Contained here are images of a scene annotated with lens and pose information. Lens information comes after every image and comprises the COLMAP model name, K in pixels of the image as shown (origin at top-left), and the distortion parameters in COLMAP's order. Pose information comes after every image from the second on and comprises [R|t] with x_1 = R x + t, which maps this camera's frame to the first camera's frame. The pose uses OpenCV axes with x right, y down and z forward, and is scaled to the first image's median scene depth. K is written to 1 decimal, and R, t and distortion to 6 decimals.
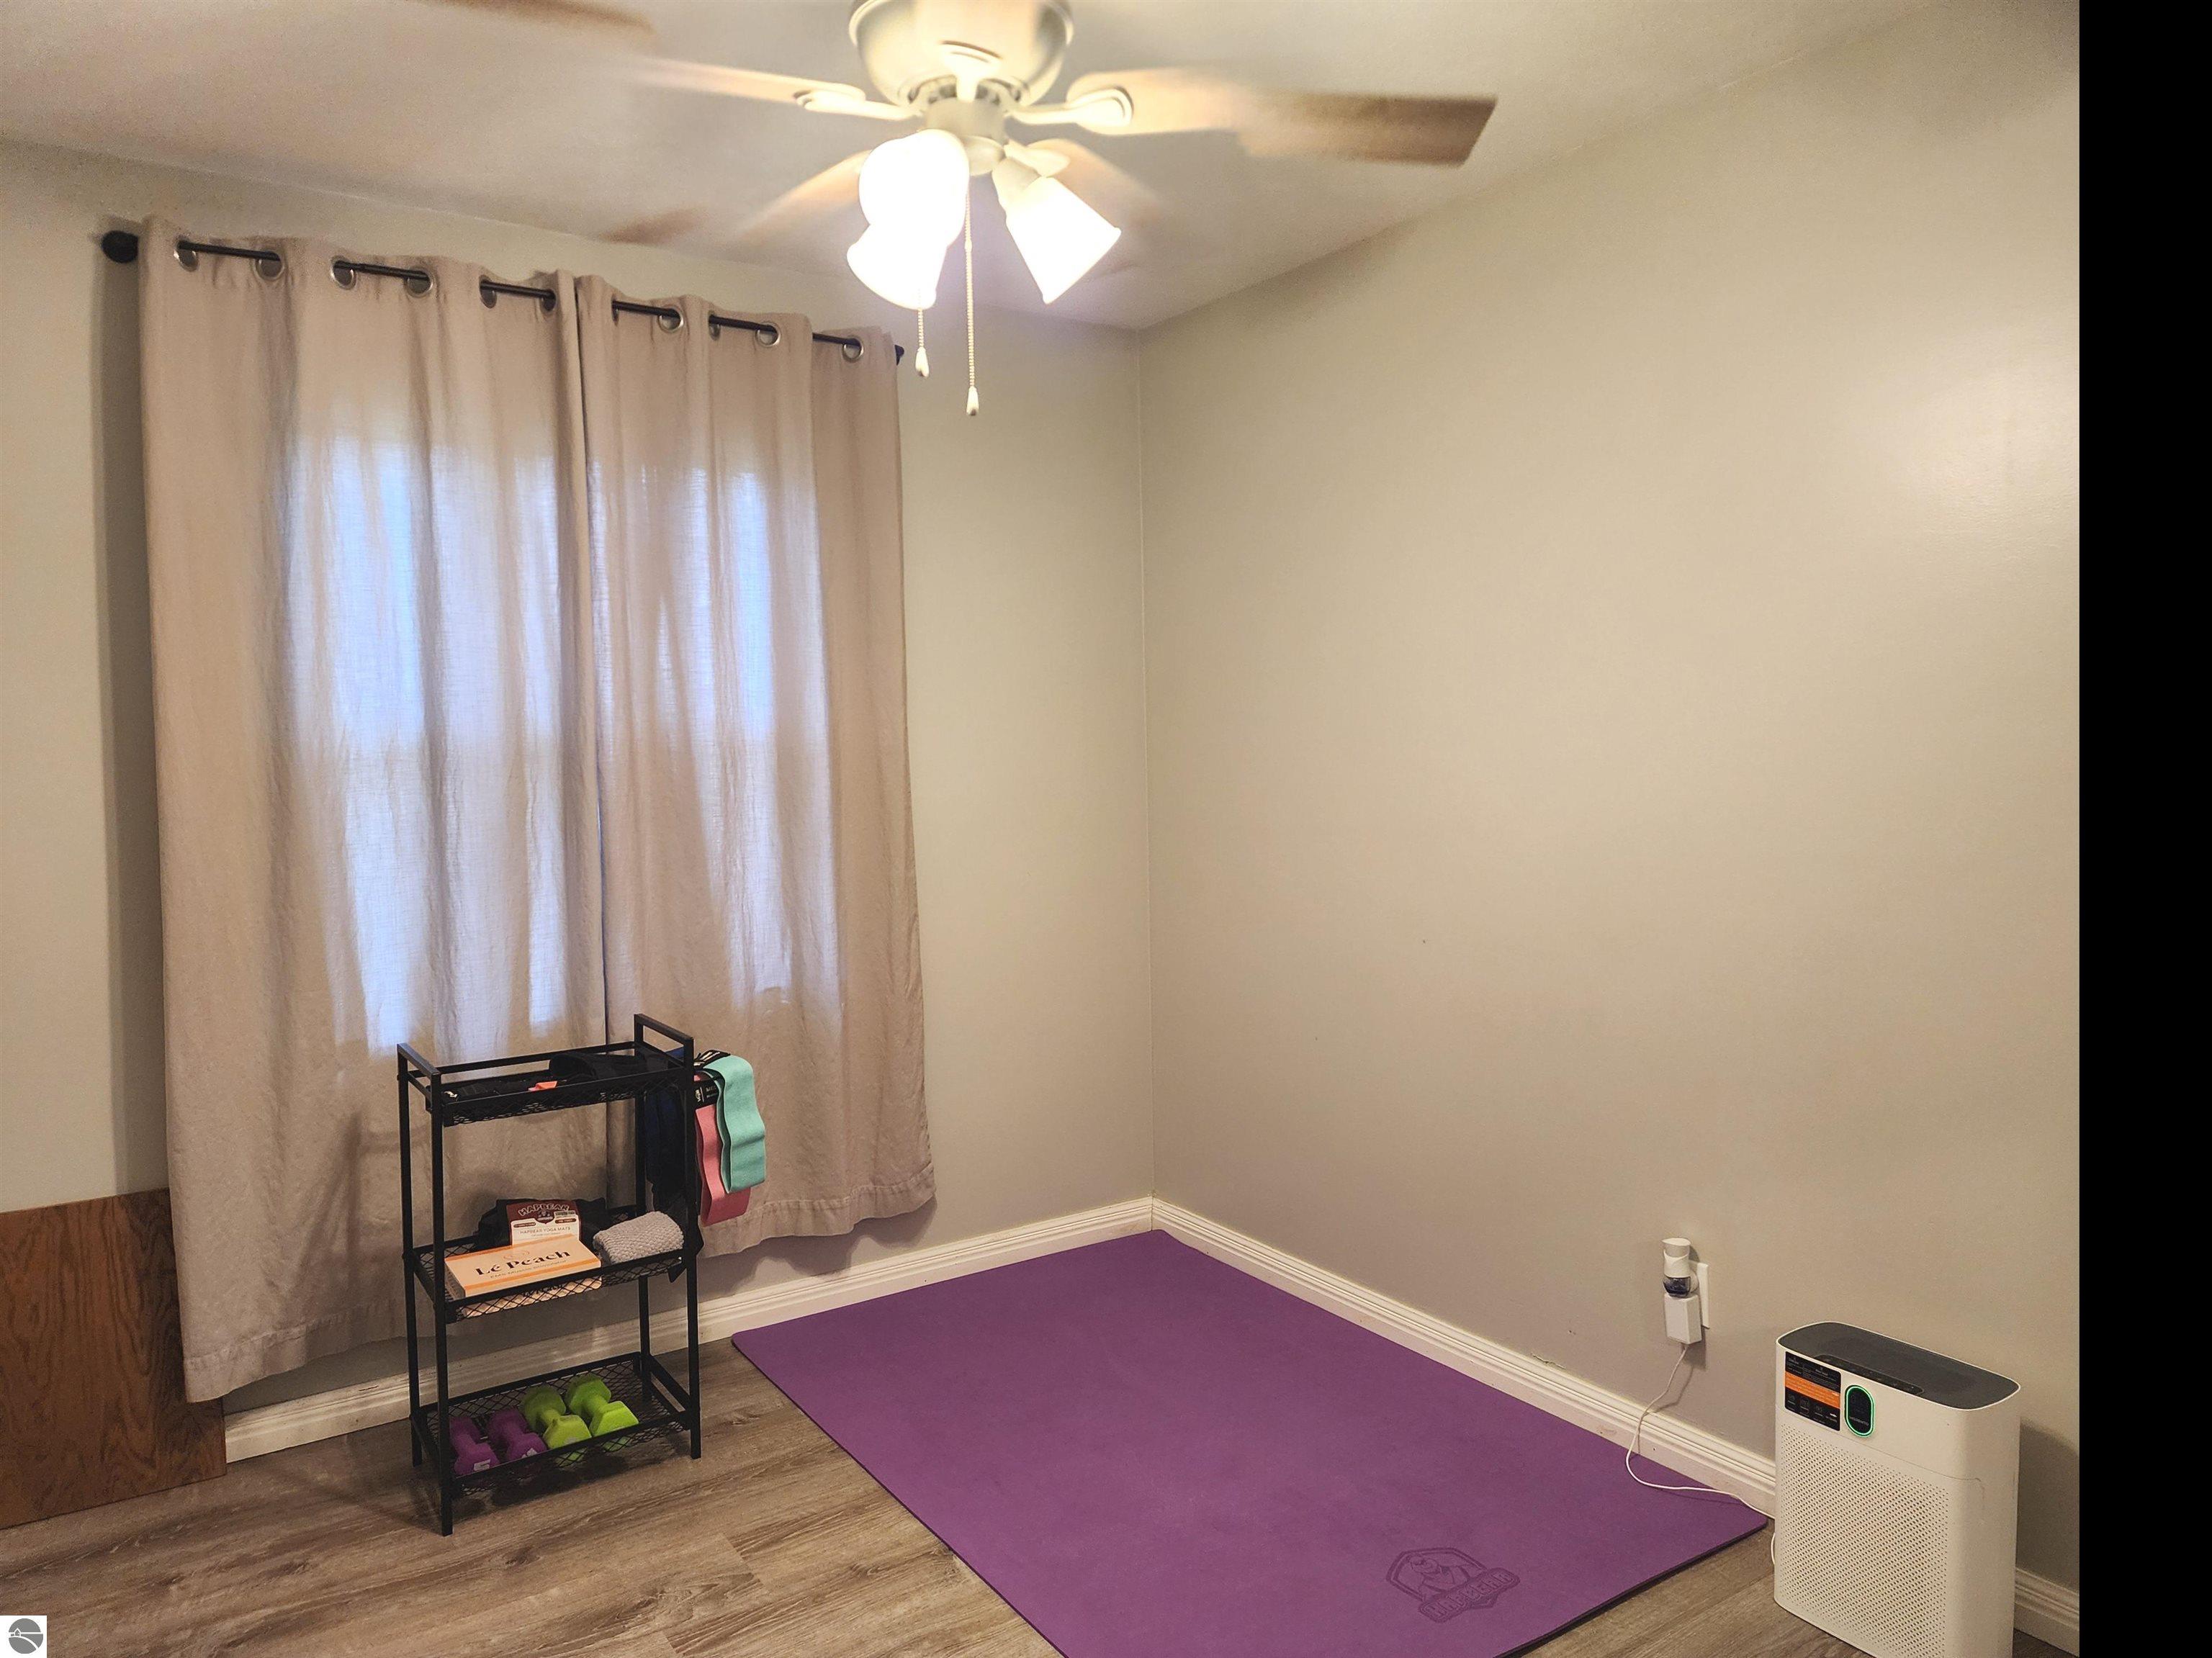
lens RADIAL K [[1490.8, 0, 1090.9], [0, 1490.8, 826.7], [0, 0, 1]] dist [0.059484, -0.033222]
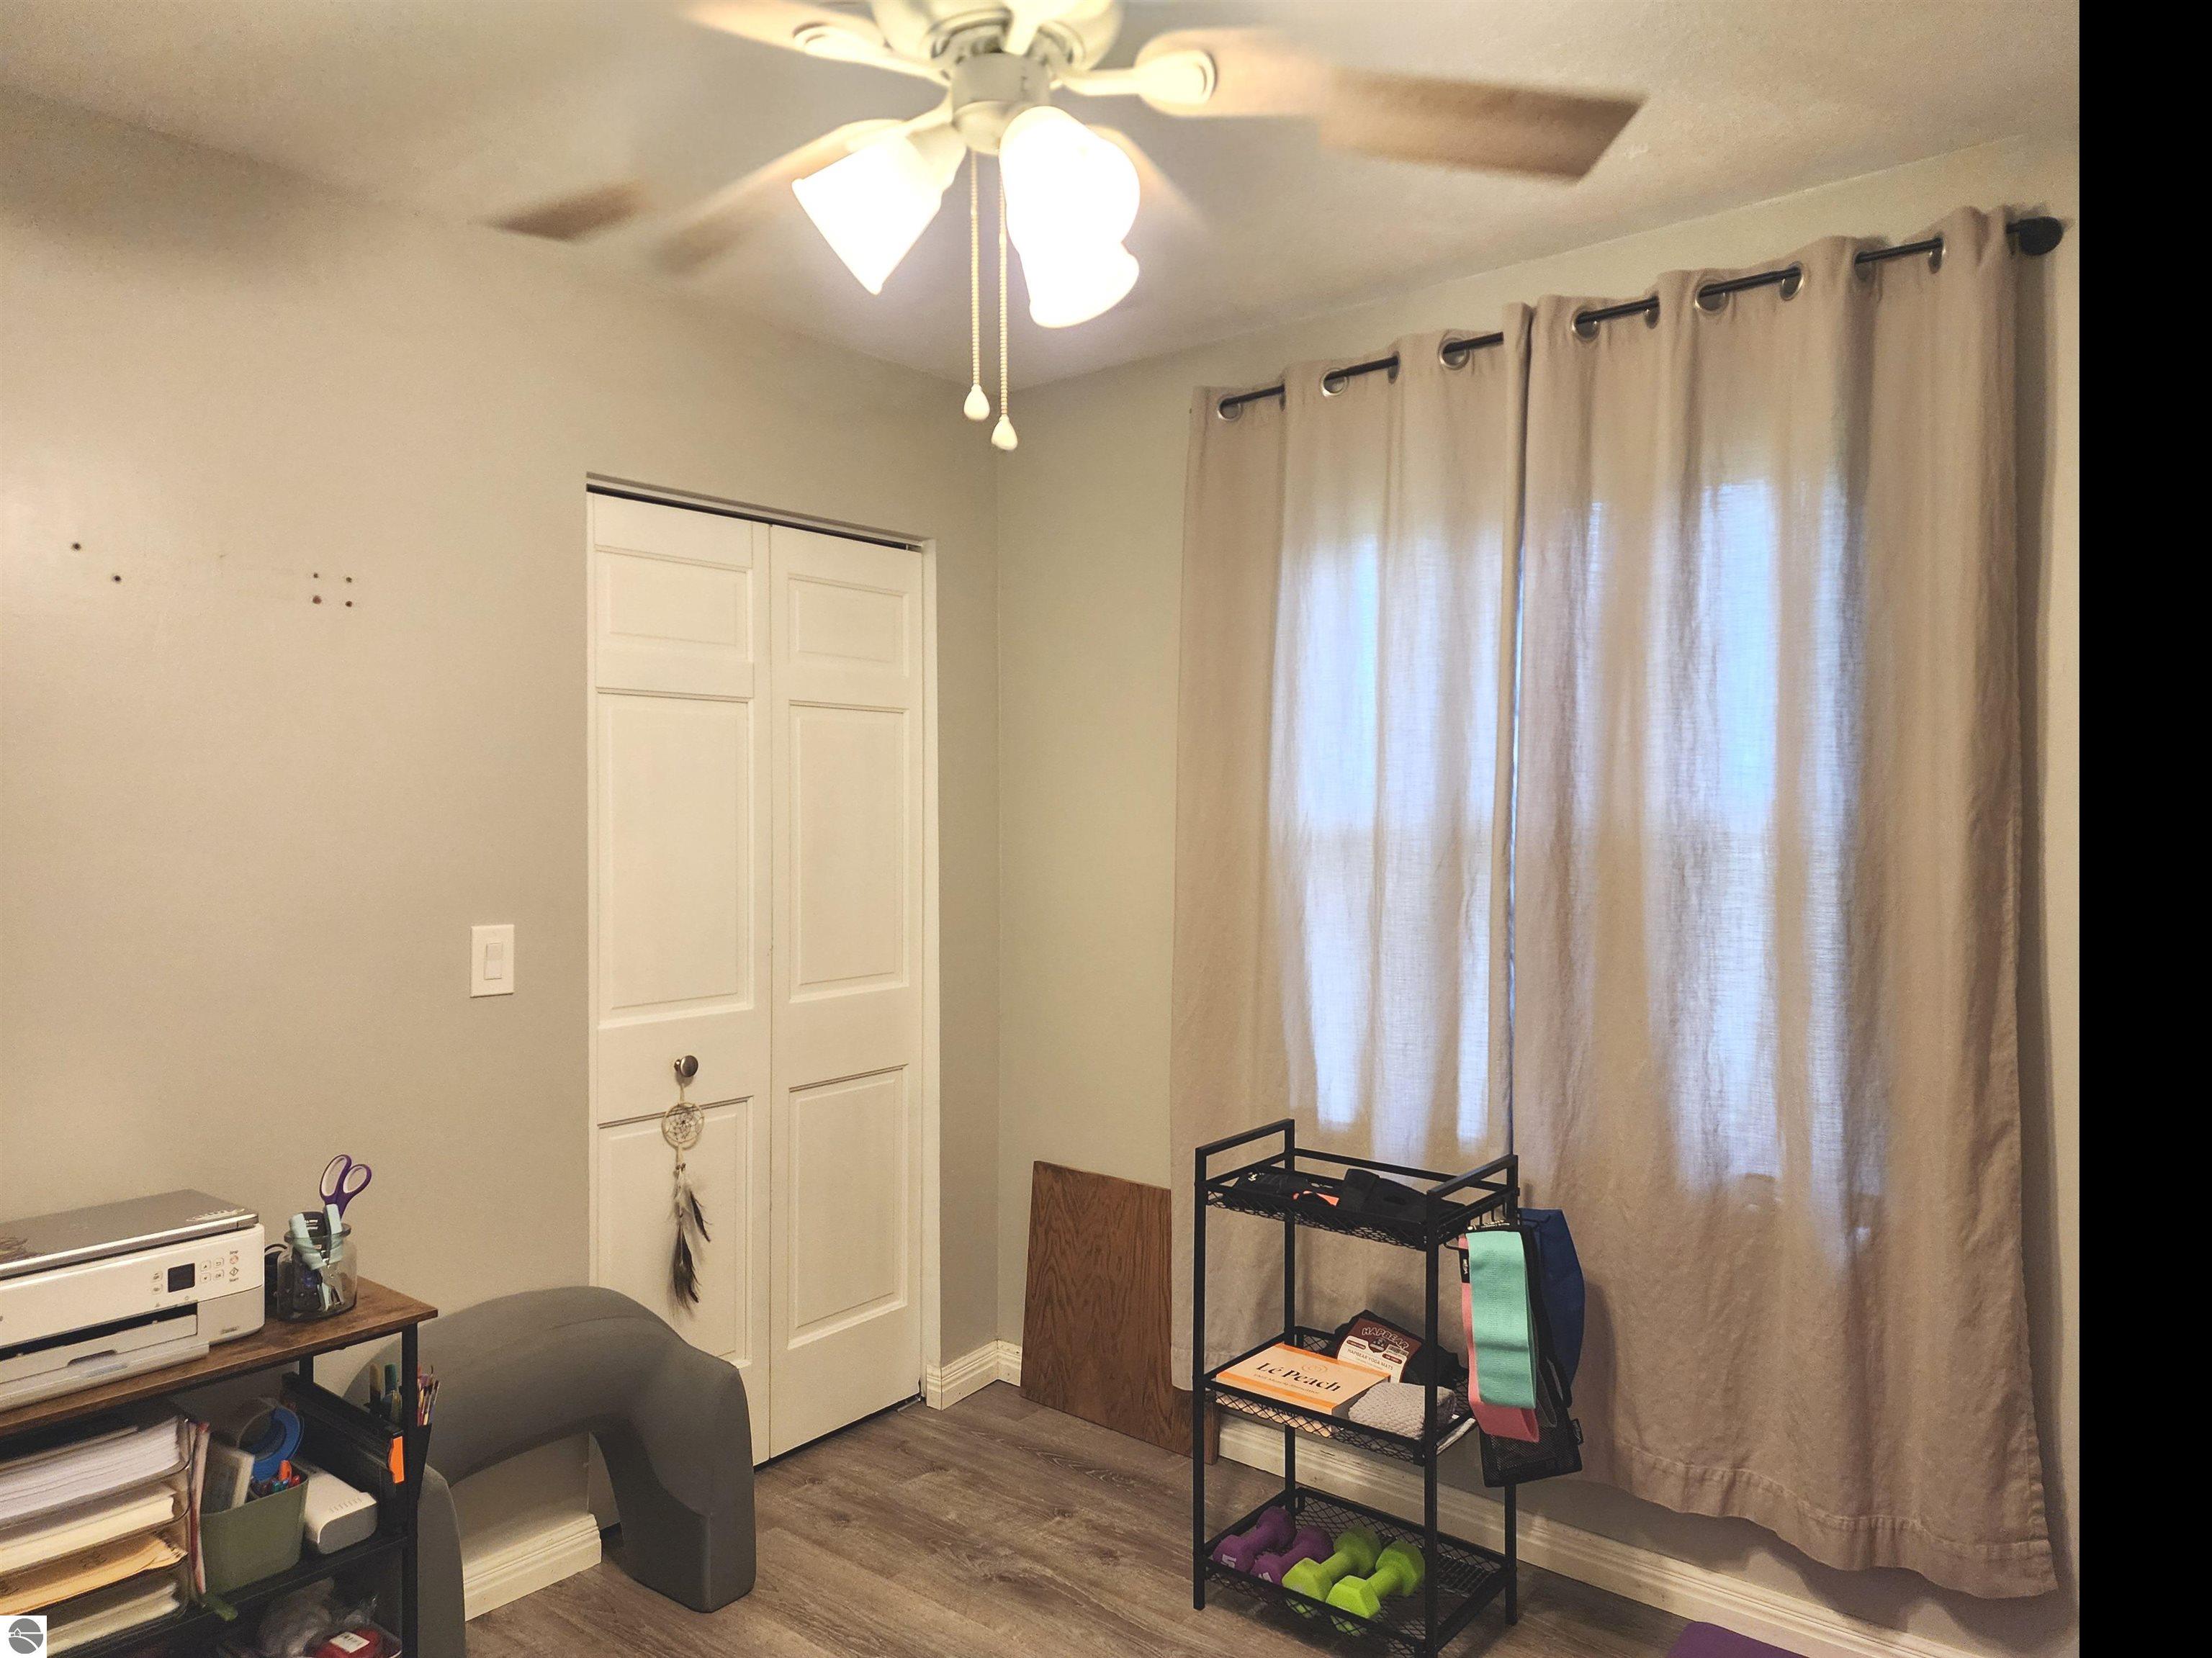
lens RADIAL K [[1490.8, 0, 1090.9], [0, 1490.8, 816.2], [0, 0, 1]] dist [0.059484, -0.033222]
pose [[0.280861, 0.025267, -0.959416, 0.461316], [-0.059700, 0.998177, 0.008811, -0.061873], [0.957890, 0.054802, 0.281857, 0.550949]]
